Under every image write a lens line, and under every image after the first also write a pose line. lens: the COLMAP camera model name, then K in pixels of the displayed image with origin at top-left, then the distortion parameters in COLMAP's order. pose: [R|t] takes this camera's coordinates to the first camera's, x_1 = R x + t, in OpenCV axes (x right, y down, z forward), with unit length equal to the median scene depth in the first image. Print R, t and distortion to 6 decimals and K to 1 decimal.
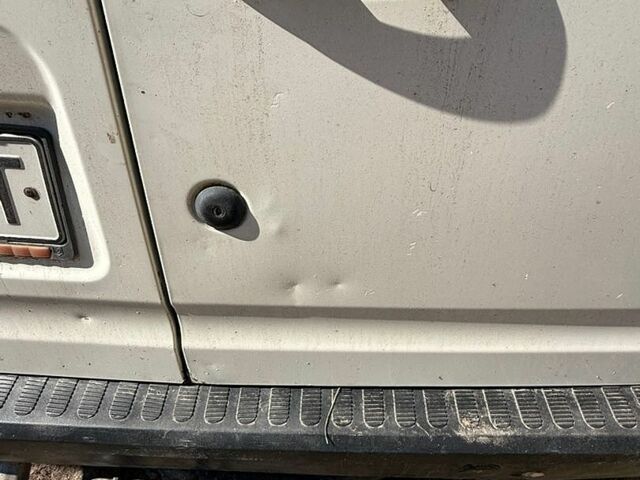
lens RADIAL K [[460.5, 0, 320.0], [0, 460.5, 240.0], [0, 0, 1]] dist [0.002622, -0.002704]
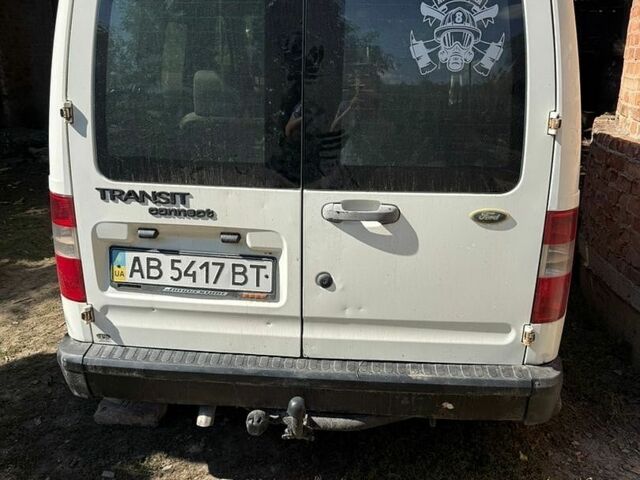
lens RADIAL K [[667.3, 0, 320.0], [0, 667.3, 240.0], [0, 0, 1]] dist [0.101892, -0.011165]
pose [[0.999098, 0.003872, -0.042293, -0.038188], [-0.015619, 0.959543, -0.281127, 0.757388], [0.039494, 0.281534, 0.958738, -2.788120]]
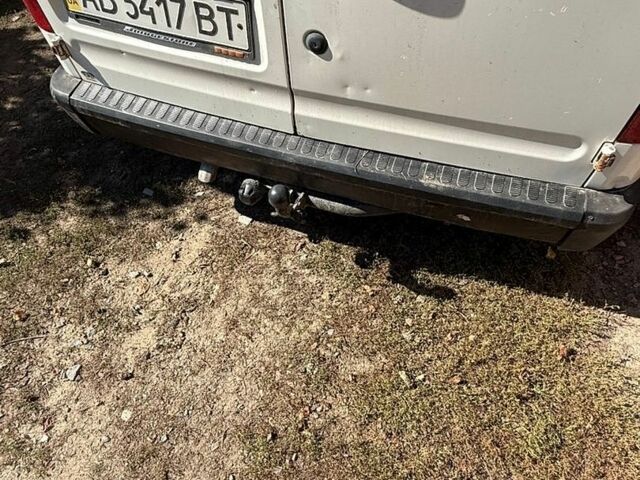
lens RADIAL K [[460.5, 0, 320.0], [0, 460.5, 240.0], [0, 0, 1]] dist [0.002622, -0.002704]
pose [[0.950352, 0.217550, -0.222494, 0.387486], [-0.134151, 0.931583, 0.337872, 0.047217], [0.280776, -0.291249, 0.914516, -1.012458]]
